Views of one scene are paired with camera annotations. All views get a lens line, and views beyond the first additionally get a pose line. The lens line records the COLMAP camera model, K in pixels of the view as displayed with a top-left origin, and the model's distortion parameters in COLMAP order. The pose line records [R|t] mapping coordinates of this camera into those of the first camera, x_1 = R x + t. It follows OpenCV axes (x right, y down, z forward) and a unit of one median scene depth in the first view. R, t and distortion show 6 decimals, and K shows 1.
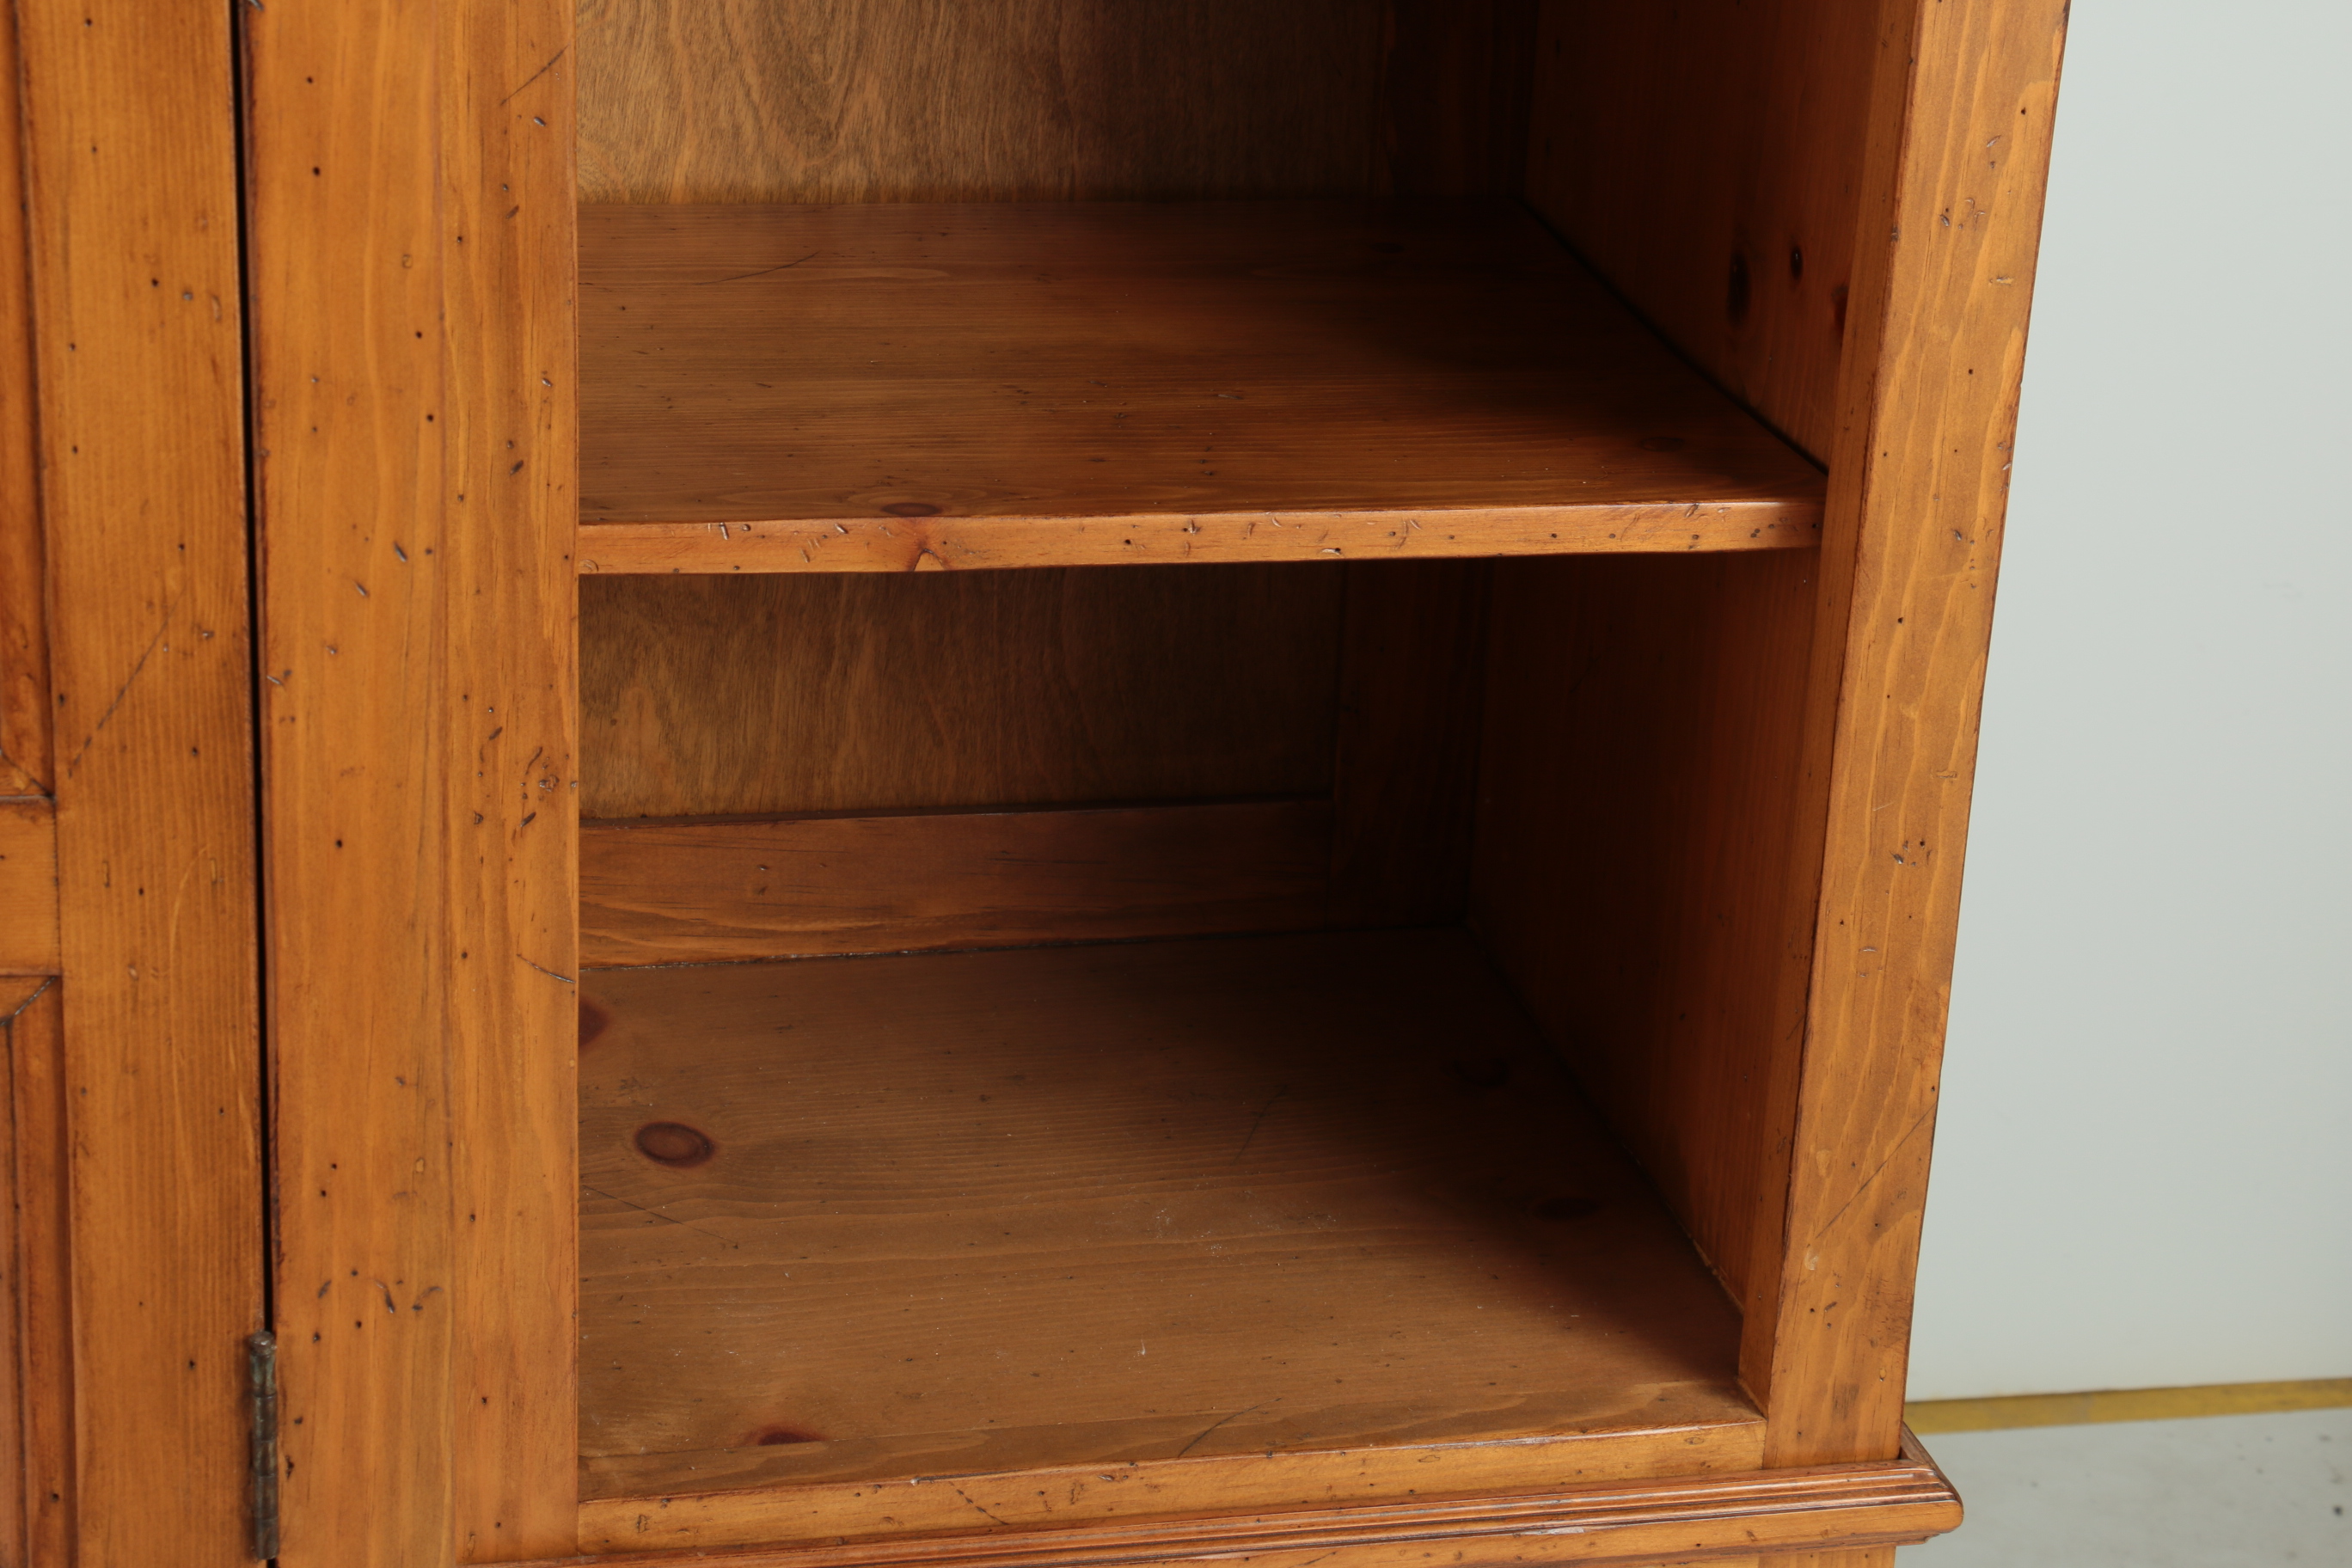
lens RADIAL K [[4739.4, 0, 1176.0], [0, 4739.4, 784.0], [0, 0, 1]] dist [0.233882, 0.153608]
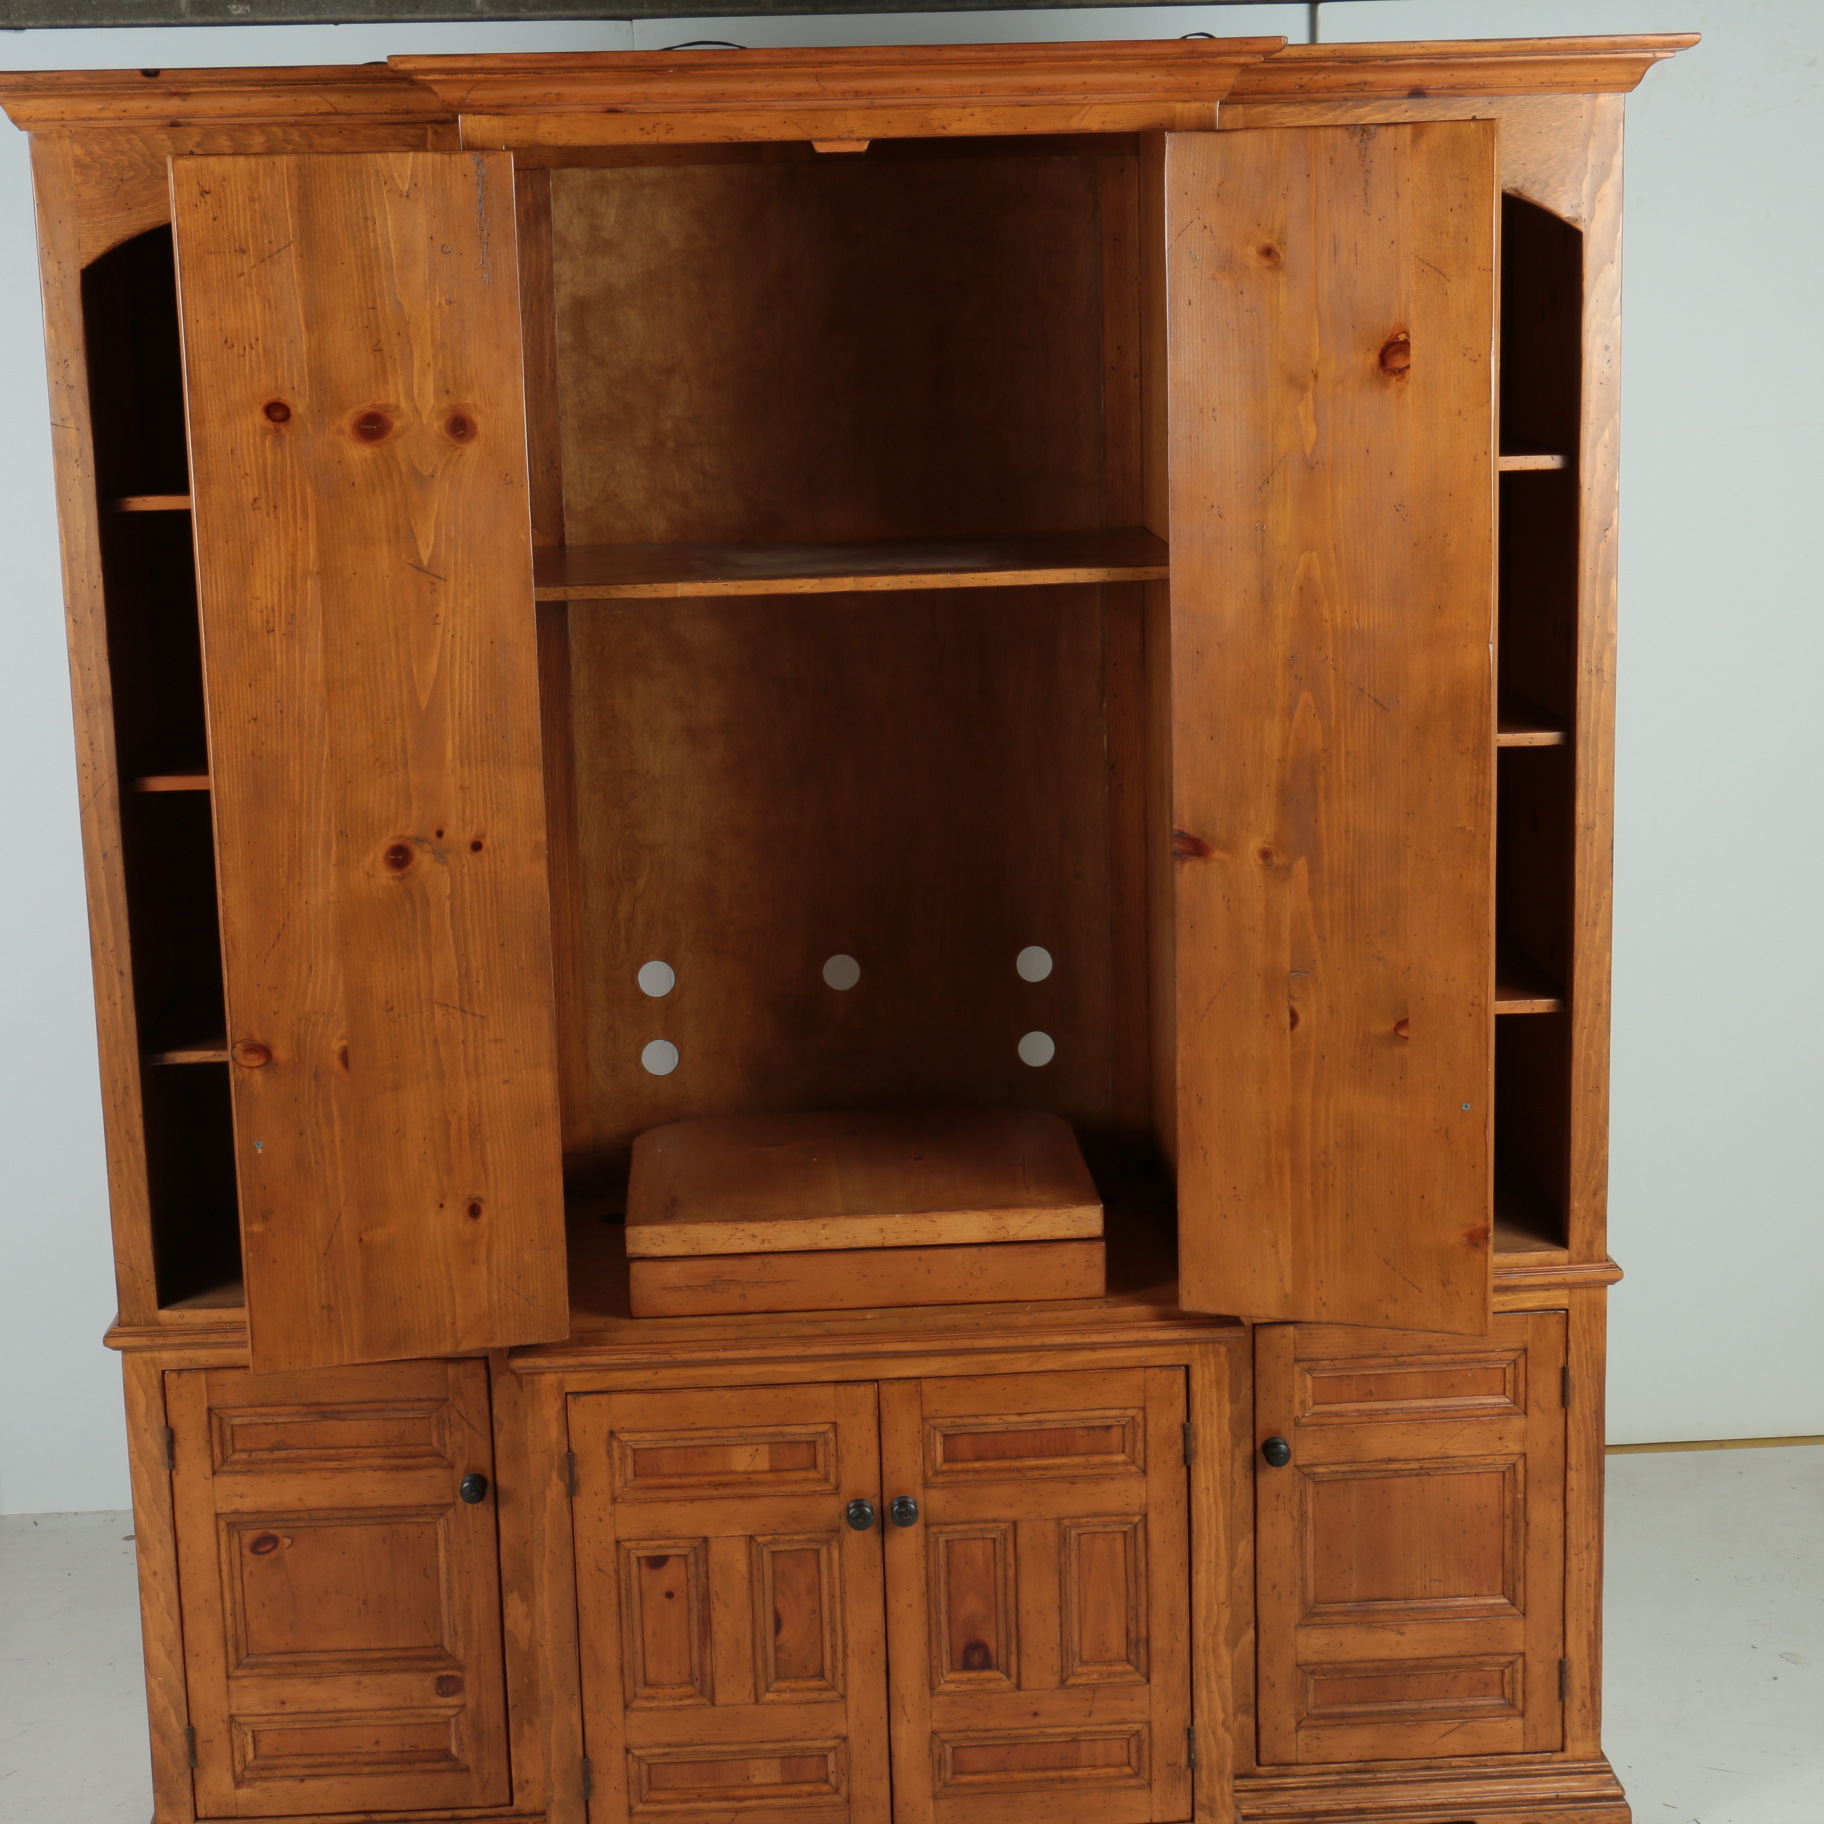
lens RADIAL K [[3565.3, 0, 910.6], [0, 3565.3, 964.3], [0, 0, 1]] dist [0.022593, 0.215726]
pose [[0.985180, -0.038941, -0.167045, 0.096116], [0.012327, 0.987444, -0.157490, 0.359152], [0.171081, 0.153097, 0.973290, -1.898269]]
